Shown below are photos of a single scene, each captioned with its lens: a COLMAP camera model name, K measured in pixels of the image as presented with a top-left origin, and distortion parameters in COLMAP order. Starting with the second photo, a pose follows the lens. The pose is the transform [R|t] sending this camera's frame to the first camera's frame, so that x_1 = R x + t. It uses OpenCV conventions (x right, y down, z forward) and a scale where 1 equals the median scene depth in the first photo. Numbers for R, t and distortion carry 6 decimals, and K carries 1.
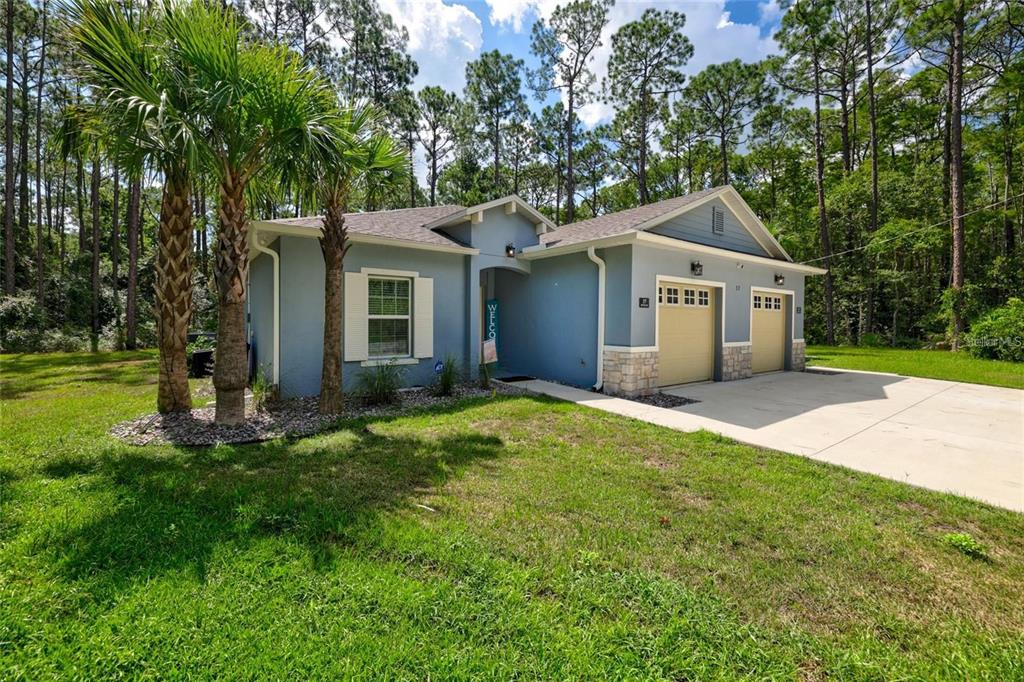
lens RADIAL K [[432.0, 0, 507.0], [0, 432.0, 336.5], [0, 0, 1]] dist [-0.002190, -0.000288]
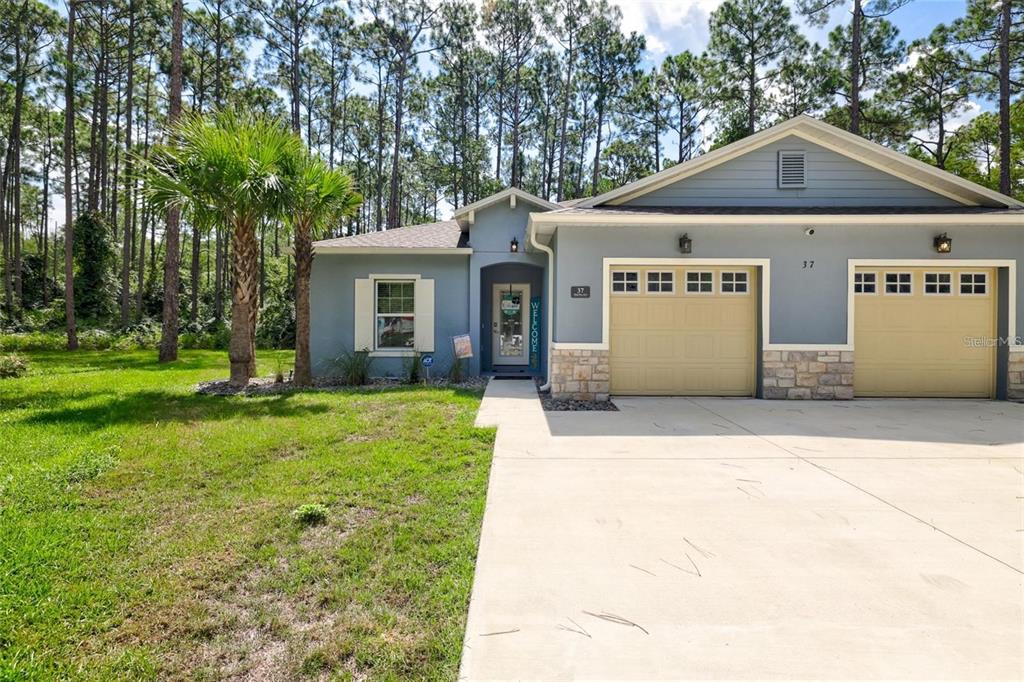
lens RADIAL K [[495.3, 0, 512.0], [0, 495.3, 341.0], [0, 0, 1]] dist [0.001972, -0.000667]
pose [[0.799712, 0.011229, -0.600279, 0.678961], [-0.020671, 0.999747, -0.008836, 0.025986], [0.600028, 0.019475, 0.799742, 0.113769]]
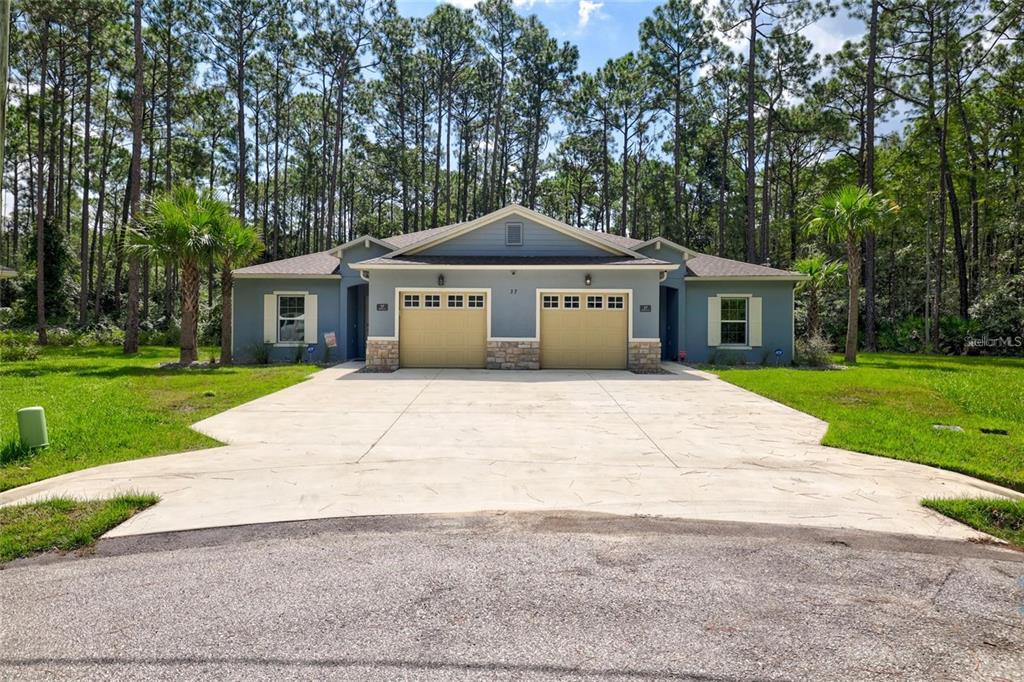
lens RADIAL K [[594.5, 0, 512.0], [0, 594.5, 341.0], [0, 0, 1]] dist [0.003681, 0.001072]
pose [[0.795371, 0.011431, -0.606015, 1.624782], [-0.022024, 0.999707, -0.010048, 0.041347], [0.605723, 0.021338, 0.795390, -0.301163]]
